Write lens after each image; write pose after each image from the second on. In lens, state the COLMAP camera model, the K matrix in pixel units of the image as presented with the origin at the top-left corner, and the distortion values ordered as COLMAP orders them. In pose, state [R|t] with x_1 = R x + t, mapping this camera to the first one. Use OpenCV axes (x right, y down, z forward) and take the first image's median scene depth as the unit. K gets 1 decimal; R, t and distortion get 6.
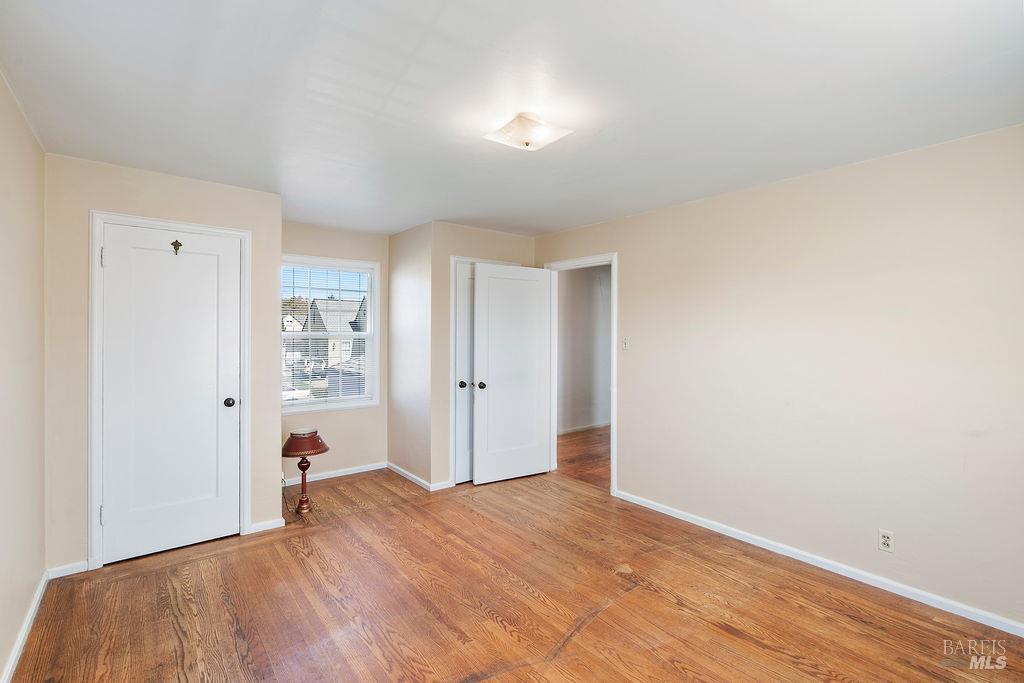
lens RADIAL K [[463.0, 0, 509.8], [0, 463.0, 343.9], [0, 0, 1]] dist [-0.002201, 0.000593]
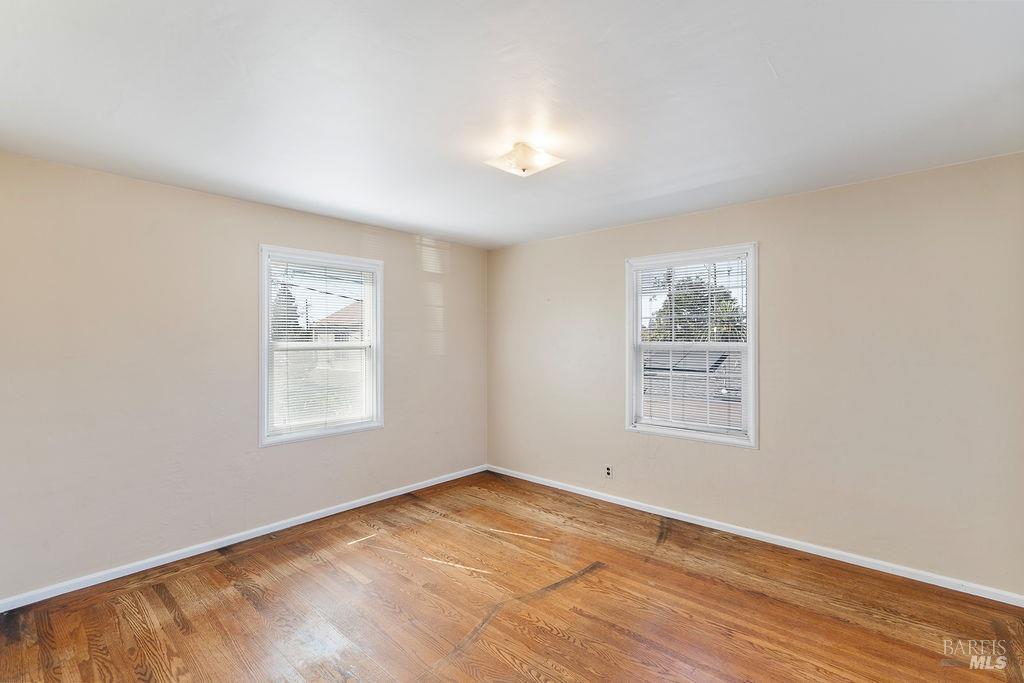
lens RADIAL K [[463.0, 0, 509.8], [0, 463.0, 343.9], [0, 0, 1]] dist [-0.002201, 0.000593]
pose [[-0.984486, -0.003888, -0.175418, 0.255480], [-0.007731, 0.999745, 0.021230, -0.038752], [0.175291, 0.022257, -0.984265, 2.001866]]
